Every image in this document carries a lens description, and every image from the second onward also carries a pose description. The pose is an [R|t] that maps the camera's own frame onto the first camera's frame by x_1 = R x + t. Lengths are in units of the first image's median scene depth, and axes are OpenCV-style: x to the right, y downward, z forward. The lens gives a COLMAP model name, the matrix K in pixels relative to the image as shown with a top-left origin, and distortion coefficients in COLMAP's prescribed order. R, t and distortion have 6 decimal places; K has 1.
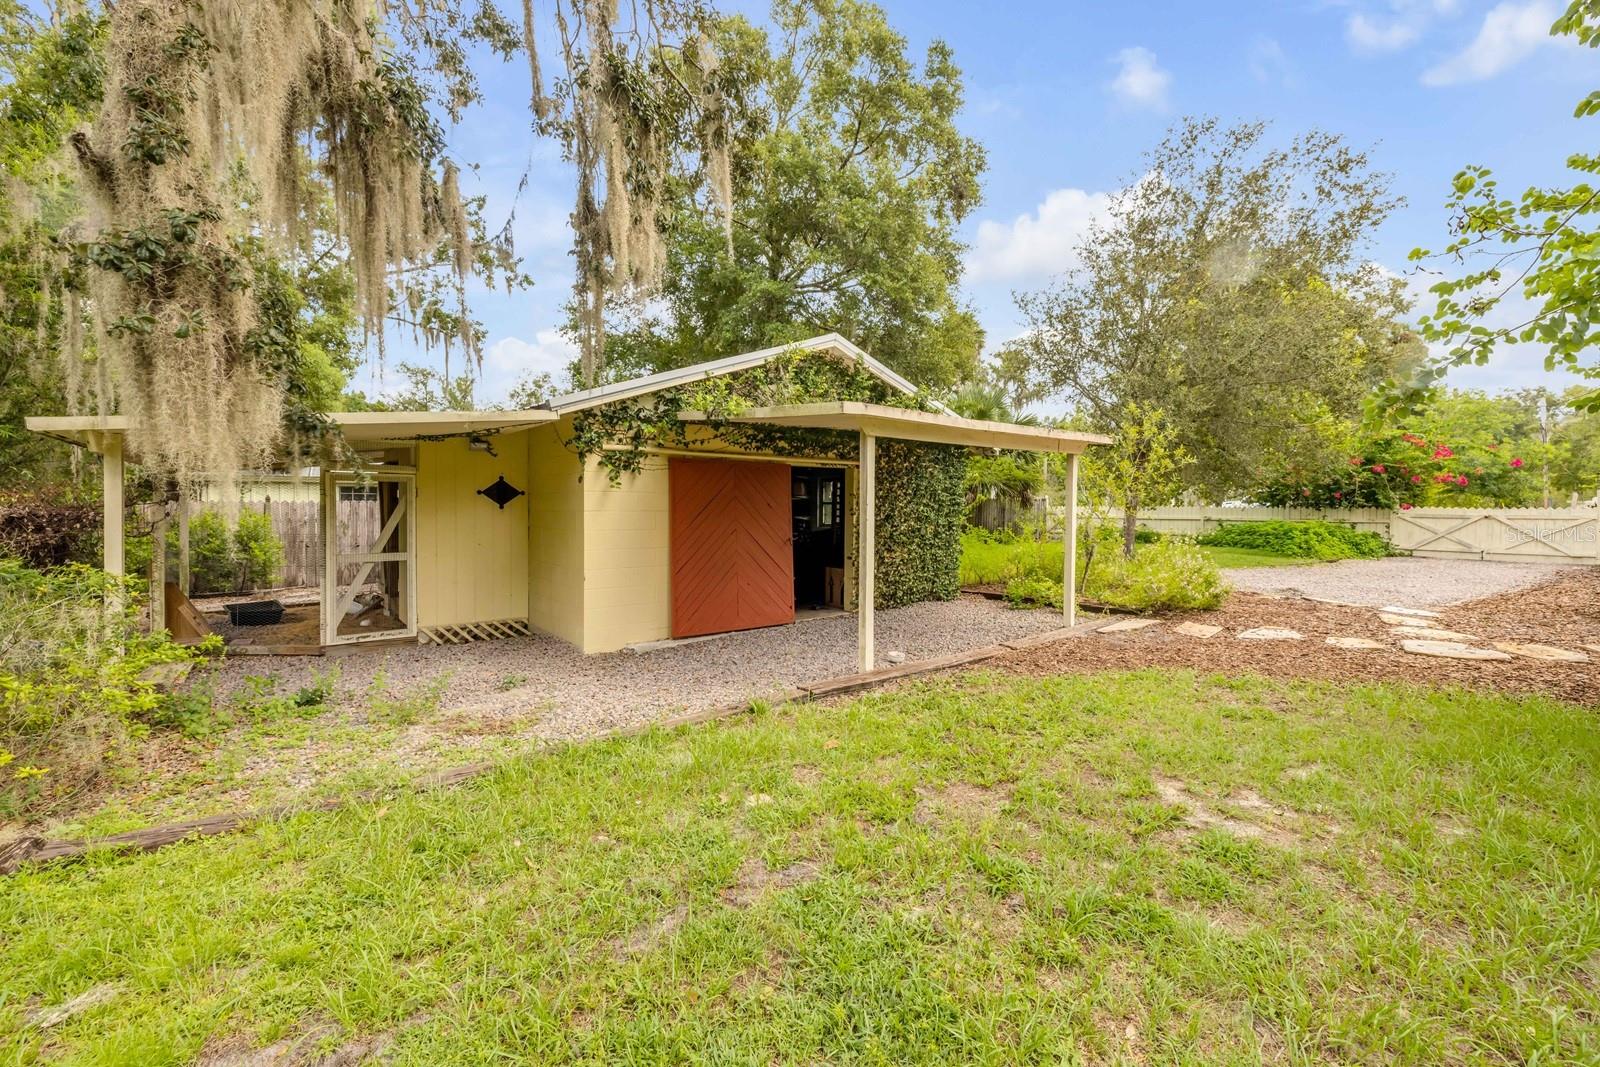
lens RADIAL K [[682.8, 0, 796.6], [0, 682.8, 516.5], [0, 0, 1]] dist [-0.014441, -0.000142]
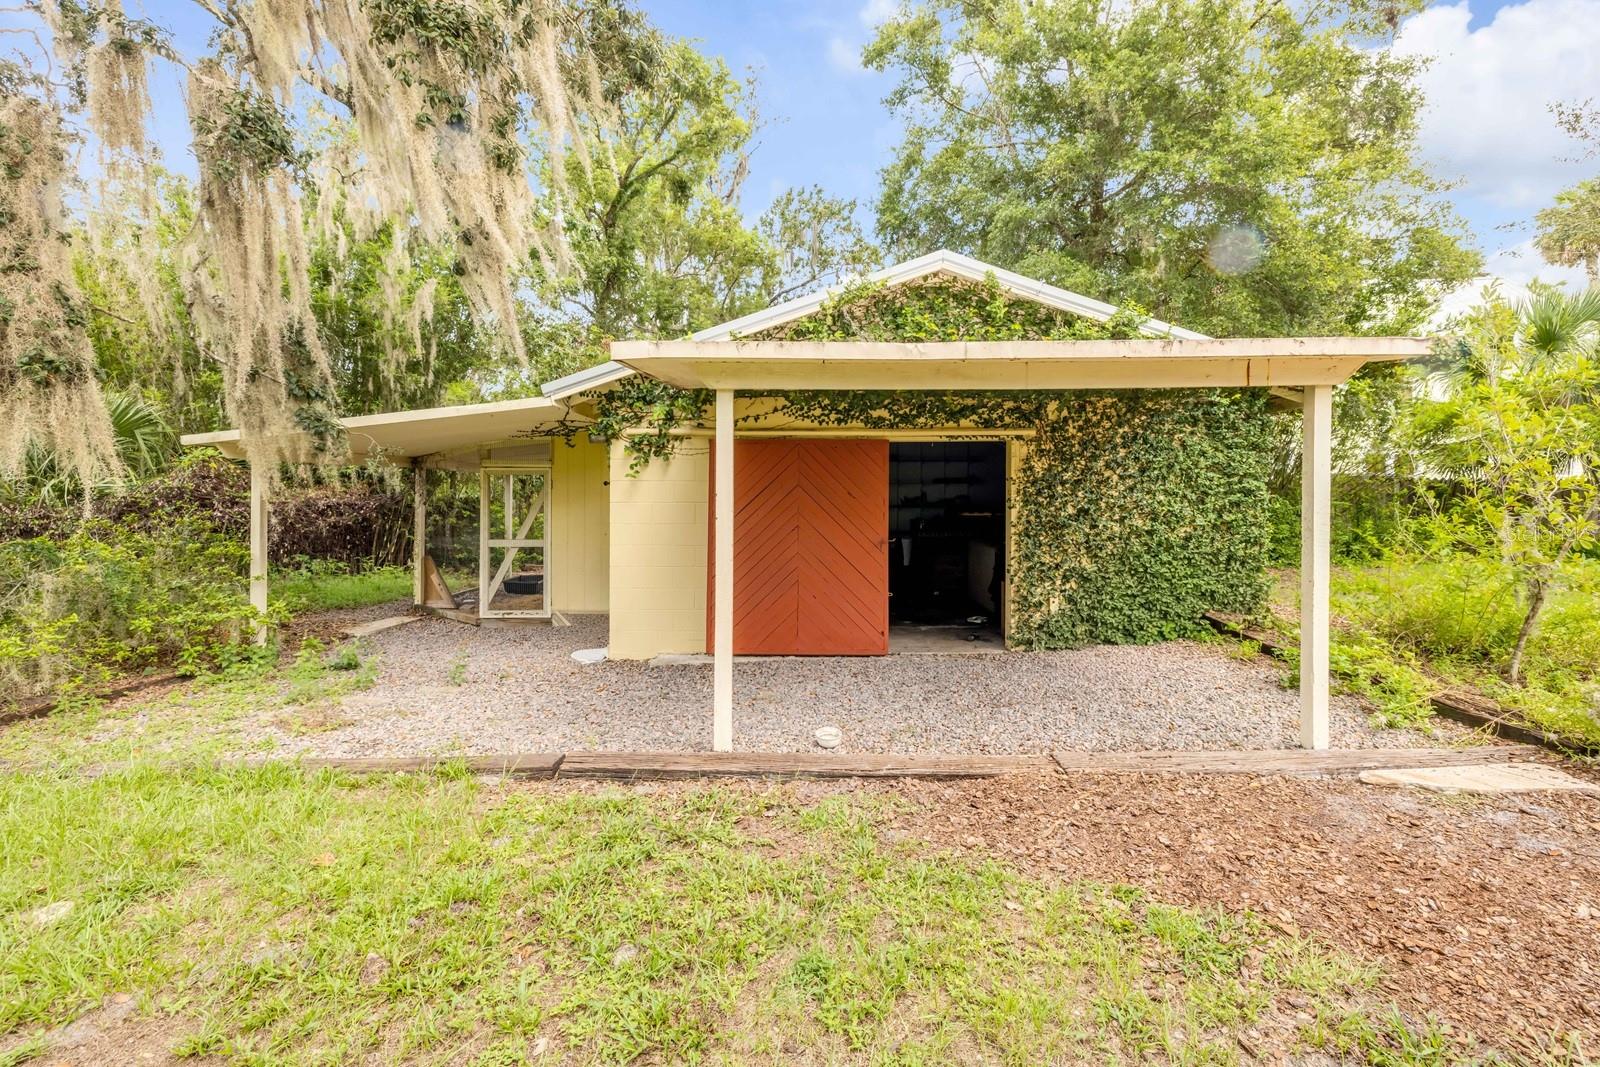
lens RADIAL K [[682.5, 0, 799.9], [0, 682.5, 500.5], [0, 0, 1]] dist [-0.000932, 0.000057]
pose [[0.772912, 0.000733, -0.634513, 0.397852], [-0.004911, 0.999976, -0.004826, -0.006360], [0.634494, 0.006846, 0.772897, 0.376650]]
